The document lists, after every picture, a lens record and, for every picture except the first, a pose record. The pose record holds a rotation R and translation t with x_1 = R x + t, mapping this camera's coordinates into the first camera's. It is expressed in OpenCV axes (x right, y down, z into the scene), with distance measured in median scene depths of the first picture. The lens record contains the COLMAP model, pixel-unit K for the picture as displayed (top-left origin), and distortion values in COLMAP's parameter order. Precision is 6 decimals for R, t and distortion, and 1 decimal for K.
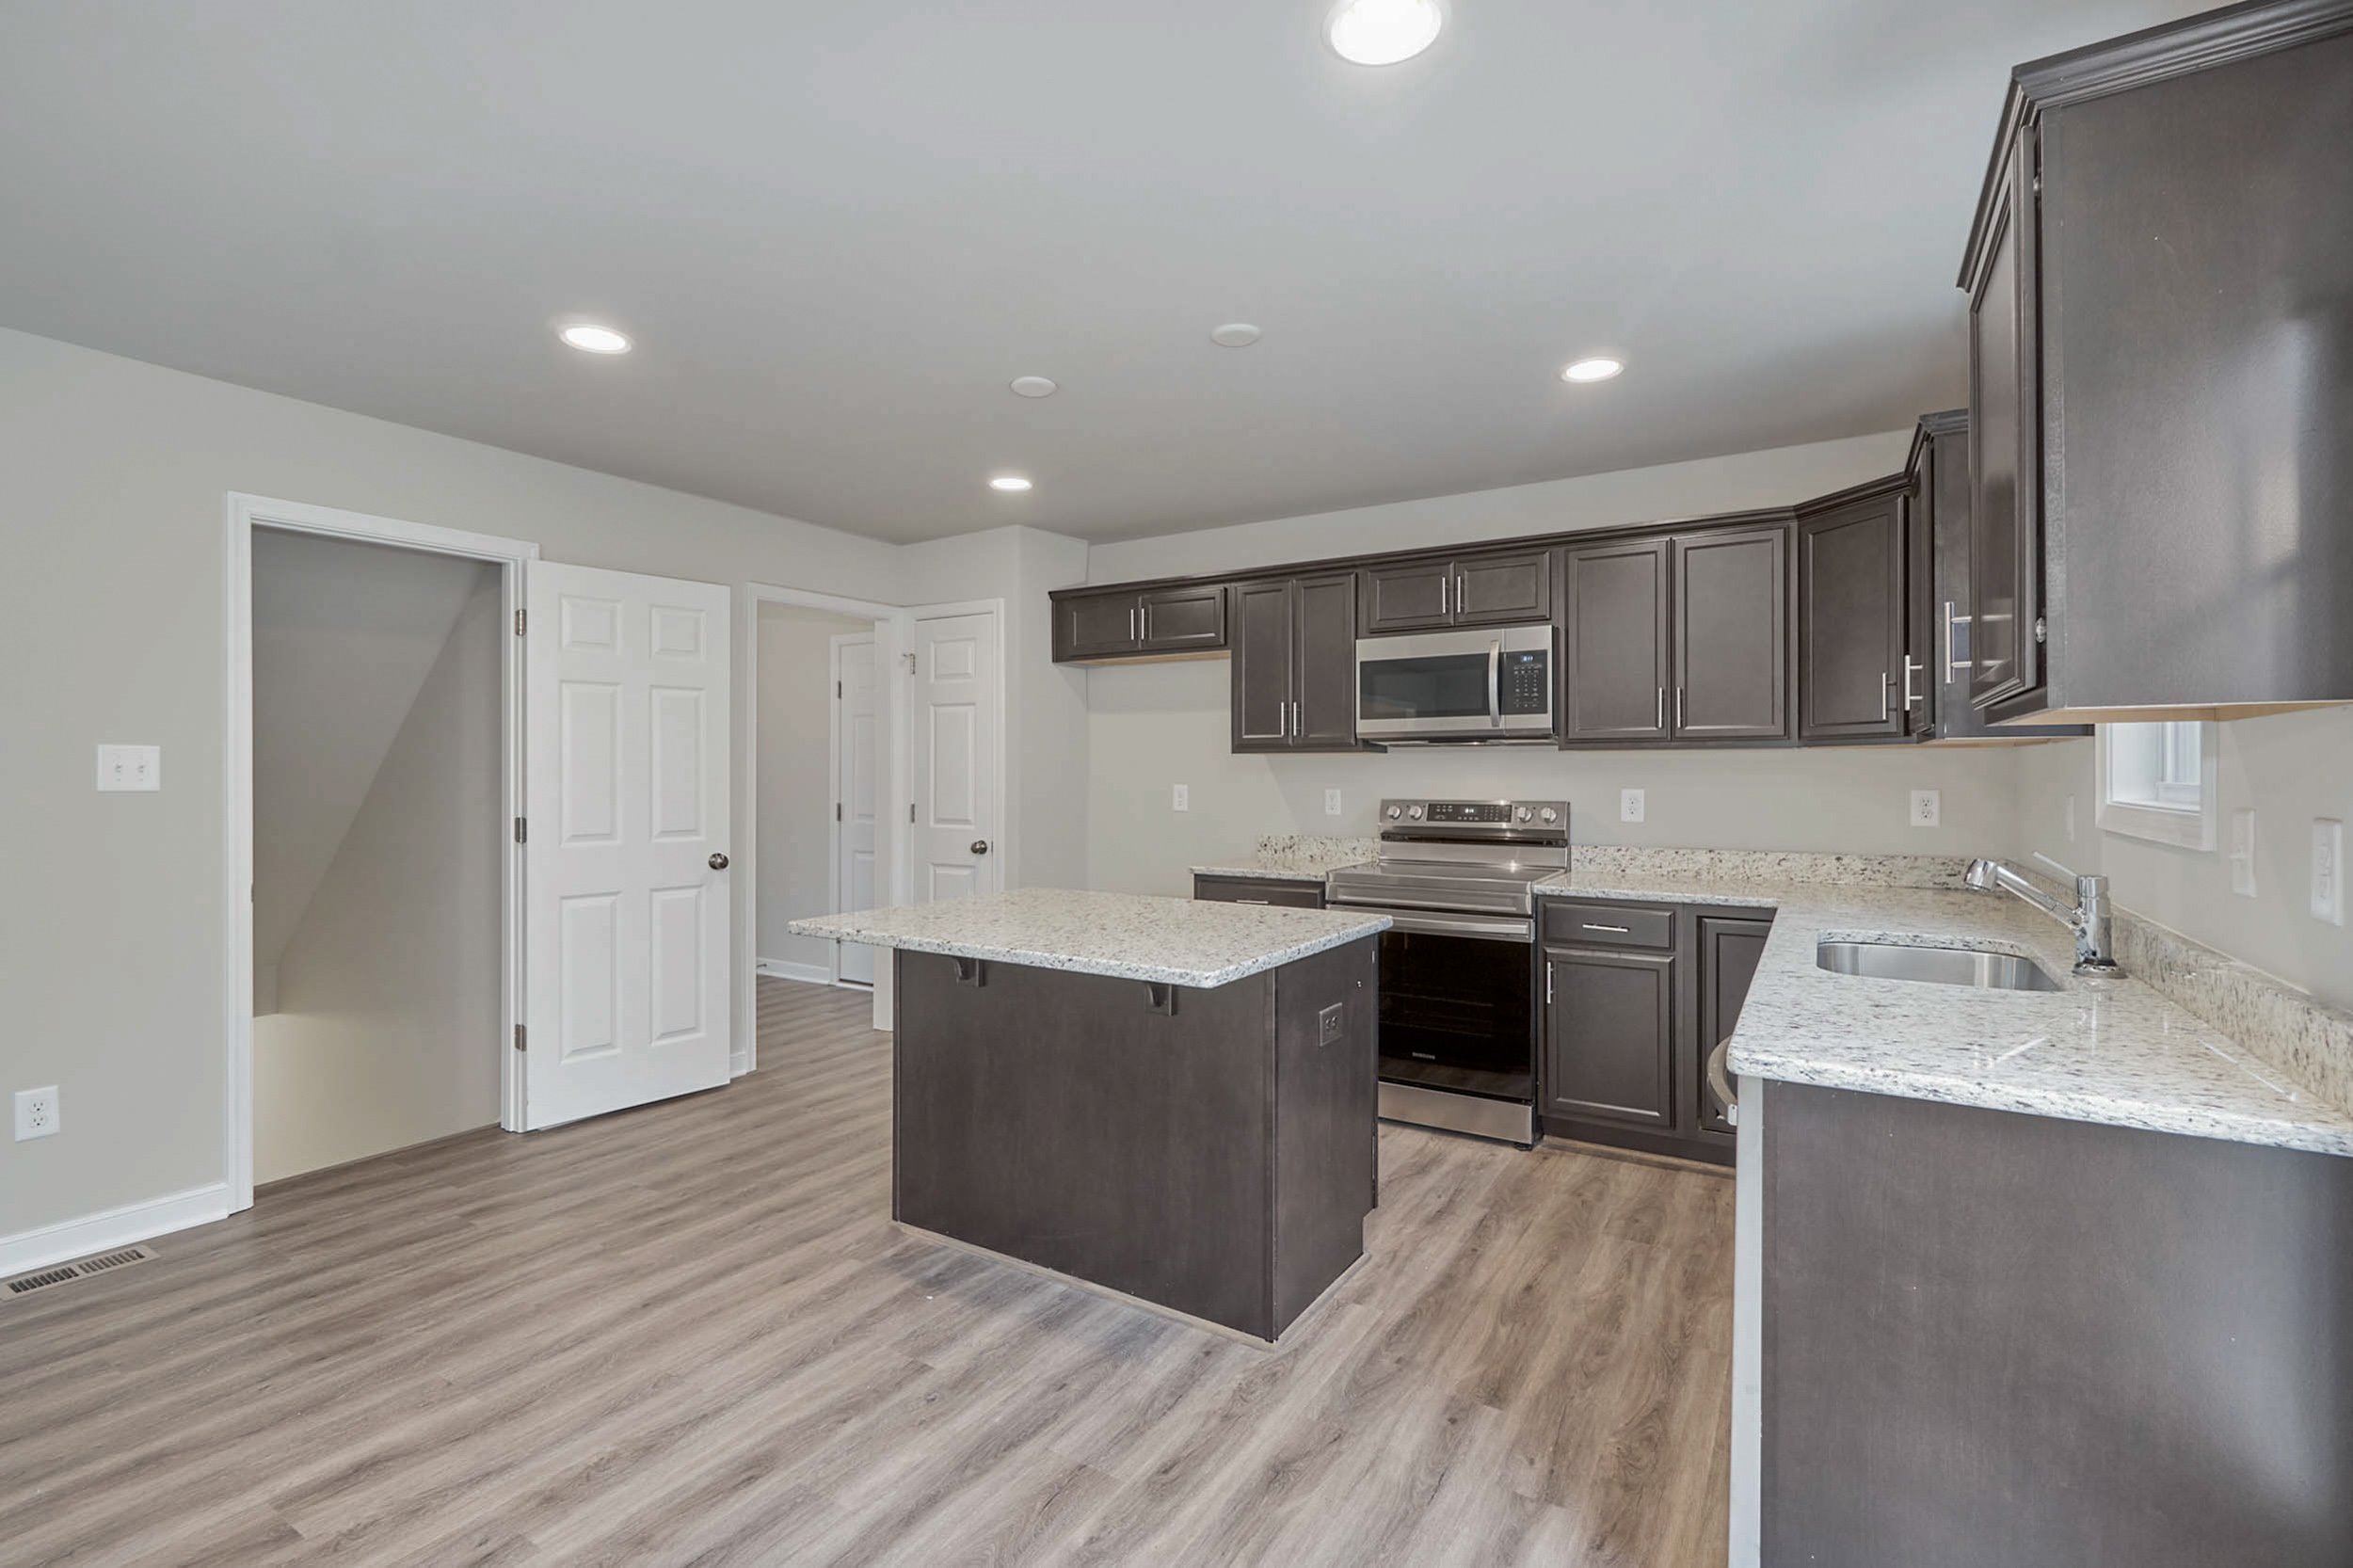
lens RADIAL K [[1082.9, 0, 1141.4], [0, 1082.9, 786.5], [0, 0, 1]] dist [0.002101, -0.001182]
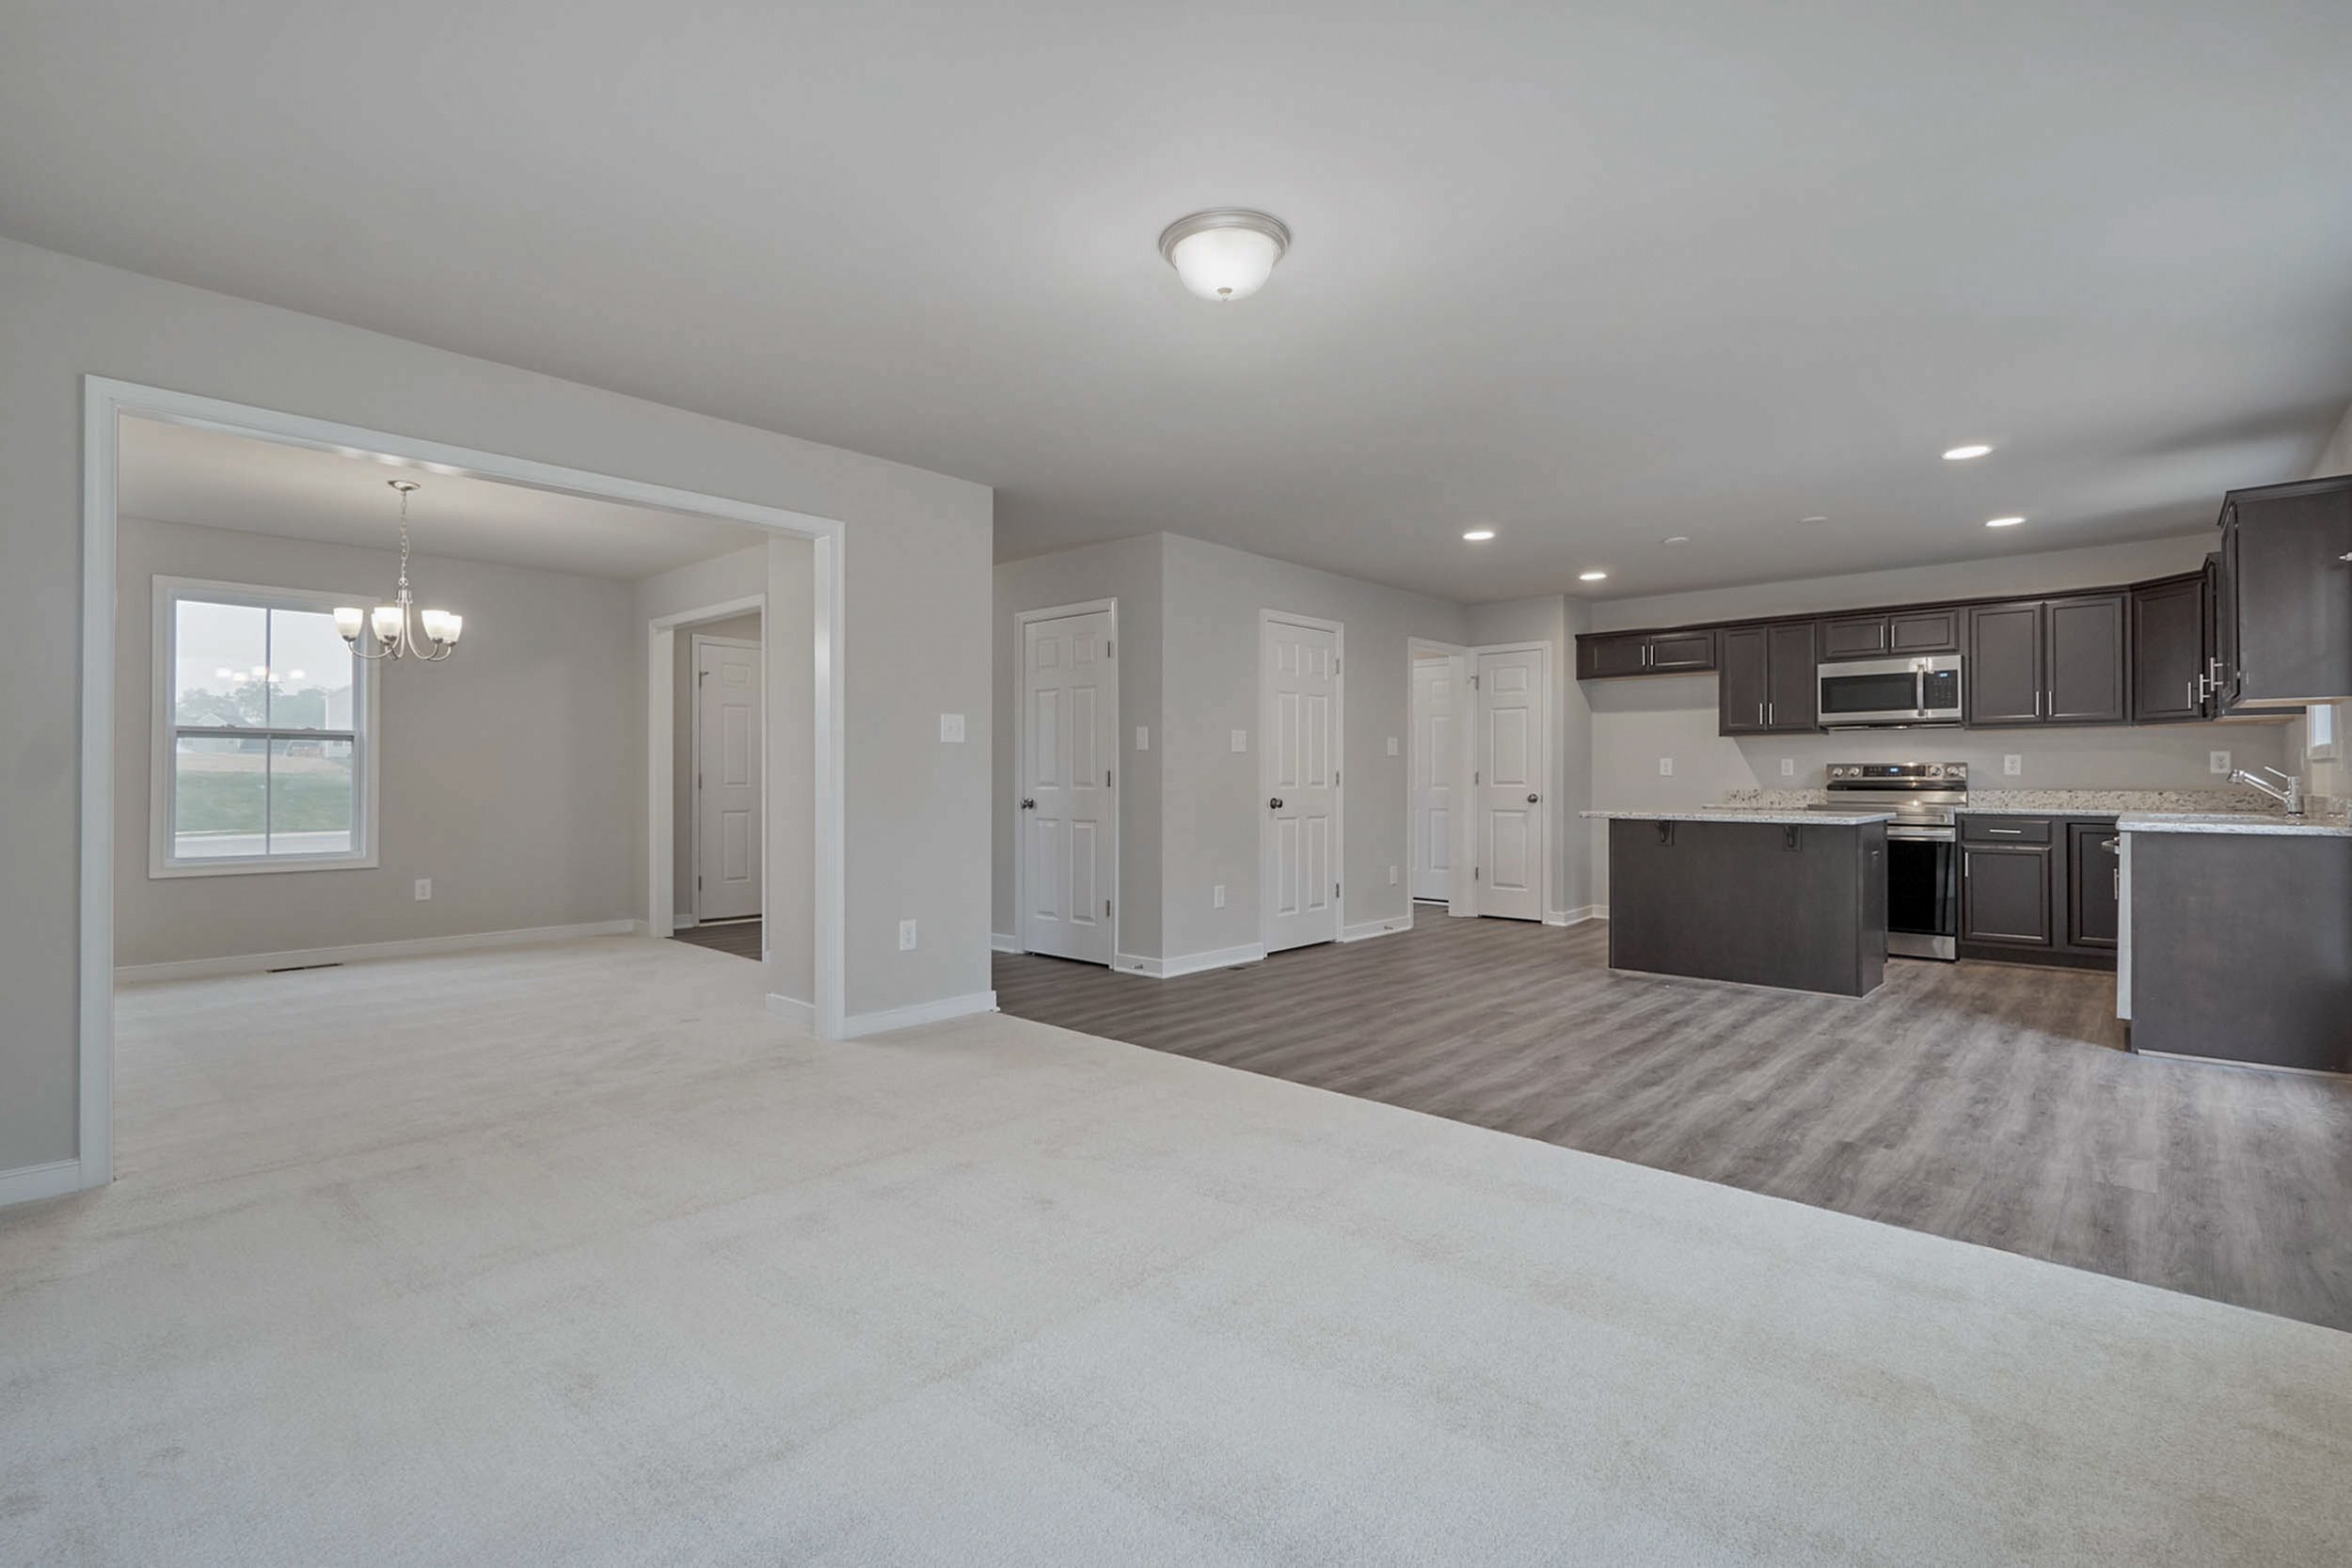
lens RADIAL K [[1082.3, 0, 1145.2], [0, 1082.3, 784.2], [0, 0, 1]] dist [0.002101, -0.001182]
pose [[0.984039, -0.000413, -0.177954, -0.598972], [-0.001097, 0.999964, -0.008390, 0.069803], [0.177951, 0.008451, 0.984003, -0.922116]]
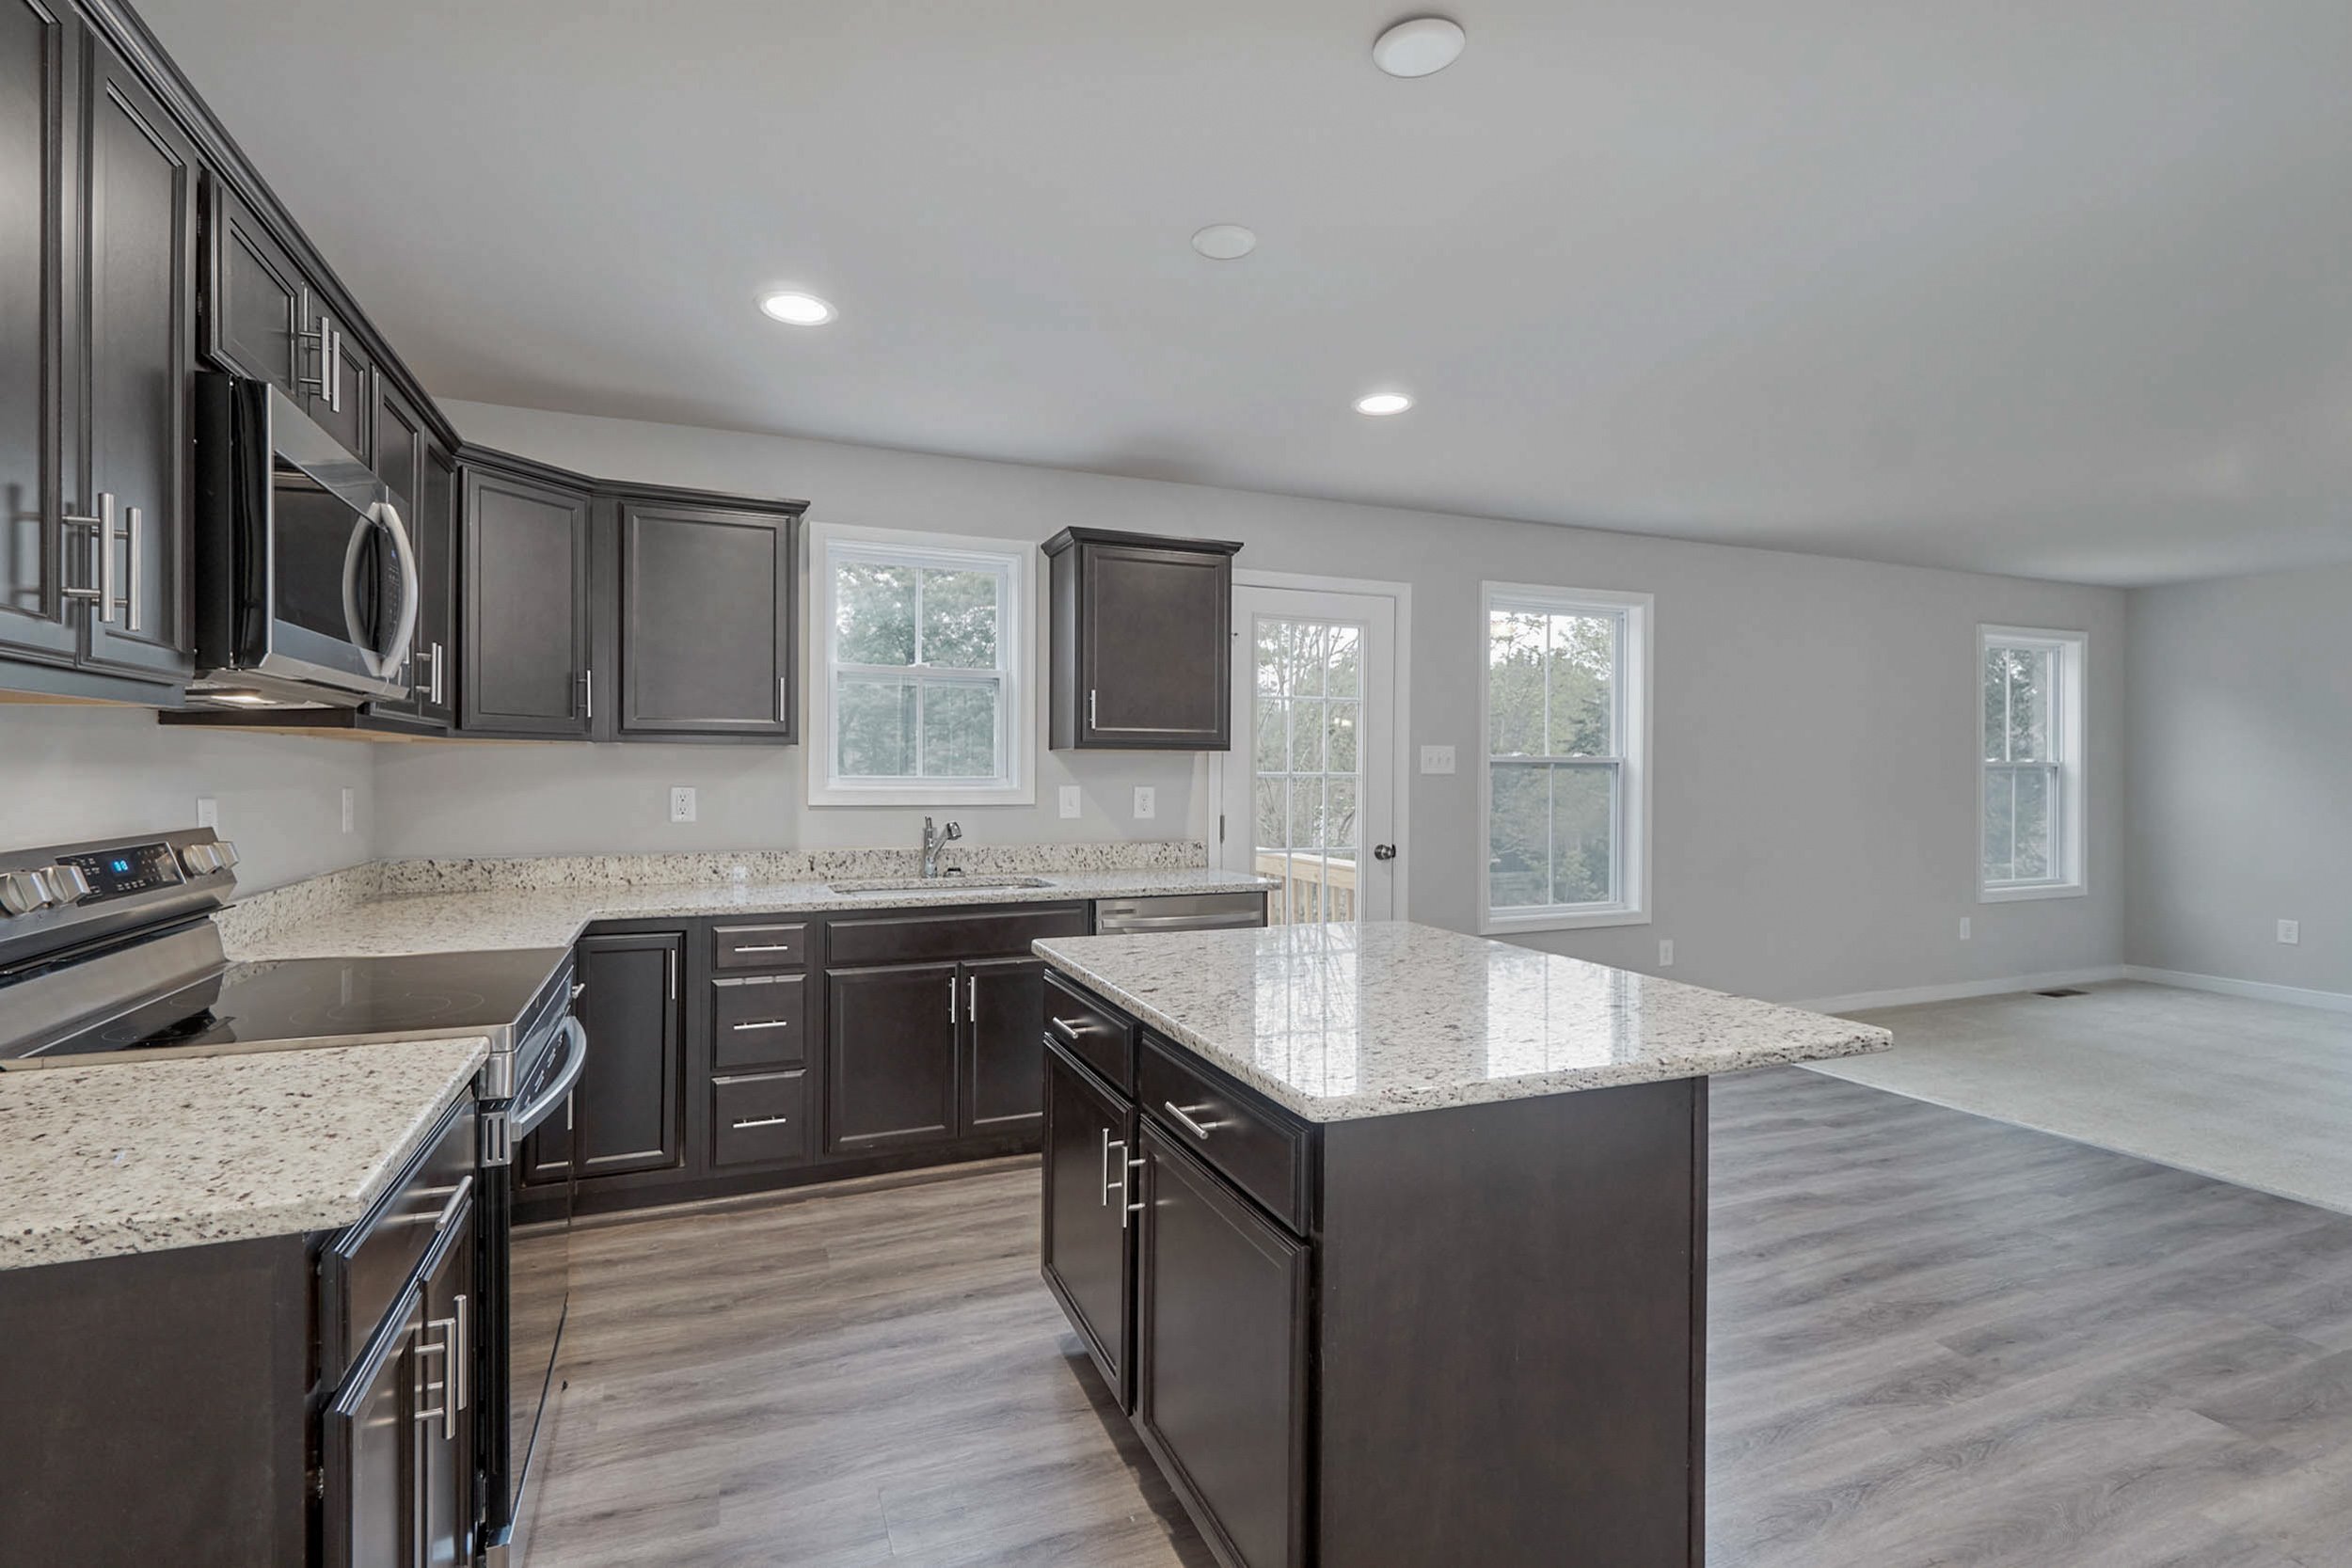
lens RADIAL K [[1082.3, 0, 1122.8], [0, 1082.3, 774.0], [0, 0, 1]] dist [0.002101, -0.001182]
pose [[-0.809279, 0.000401, 0.587424, -0.259685], [0.007303, 0.999929, 0.009378, -0.010744], [-0.587379, 0.011880, -0.809225, 1.312254]]
